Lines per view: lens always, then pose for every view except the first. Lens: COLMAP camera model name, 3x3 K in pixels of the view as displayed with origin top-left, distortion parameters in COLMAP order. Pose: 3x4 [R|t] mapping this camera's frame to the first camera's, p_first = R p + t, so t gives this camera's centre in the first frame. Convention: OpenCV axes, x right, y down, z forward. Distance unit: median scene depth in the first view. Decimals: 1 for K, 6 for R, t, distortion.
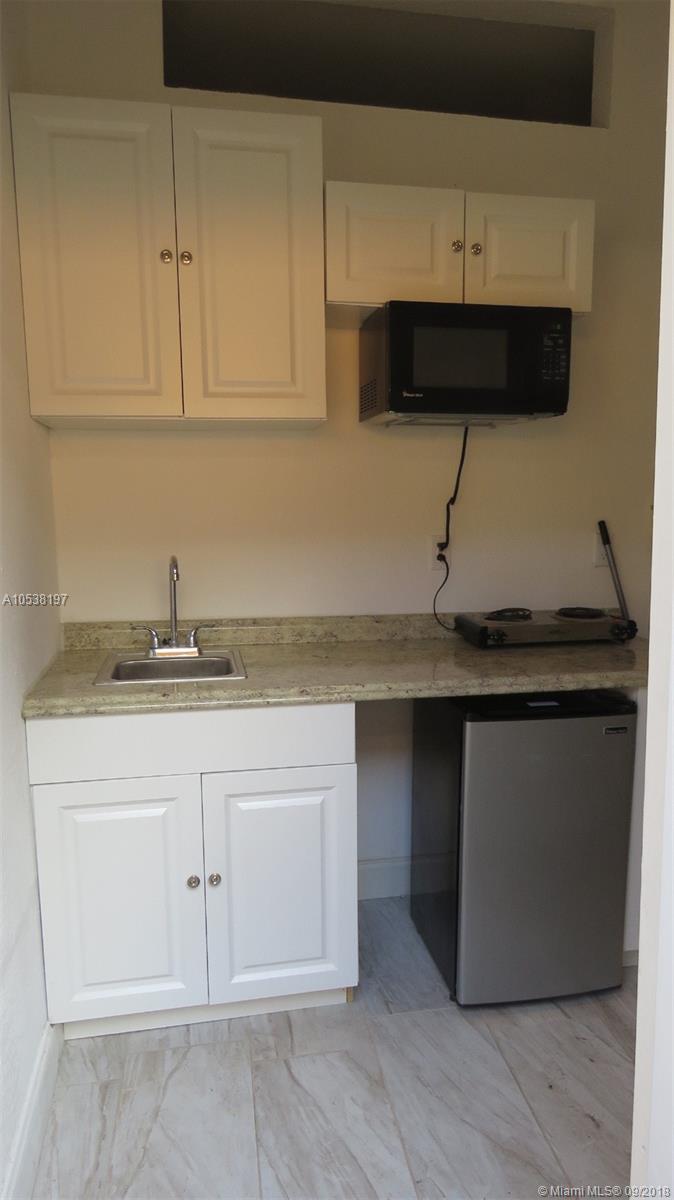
lens RADIAL K [[766.6, 0, 337.0], [0, 766.6, 600.0], [0, 0, 1]] dist [-0.009052, 0.015321]
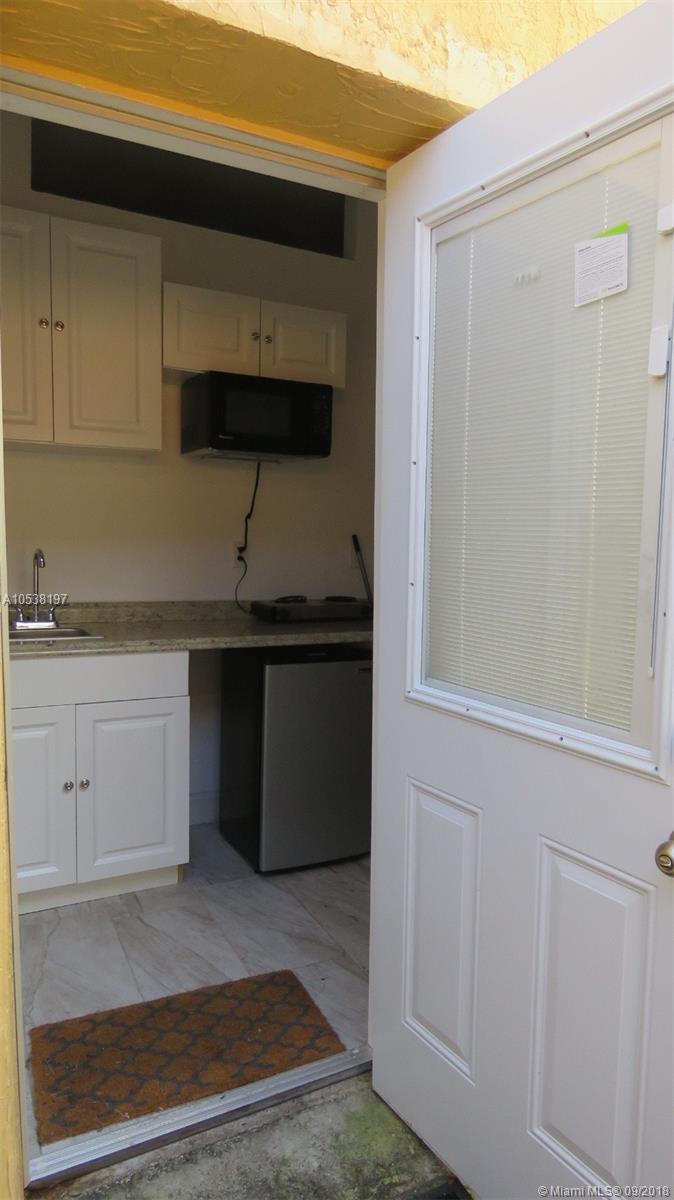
lens RADIAL K [[766.6, 0, 337.0], [0, 766.6, 600.0], [0, 0, 1]] dist [-0.009052, 0.015321]
pose [[0.954007, 0.001794, 0.299780, -0.127845], [0.012419, 0.998887, -0.045499, 0.098524], [-0.299528, 0.047130, 0.952923, -0.392149]]
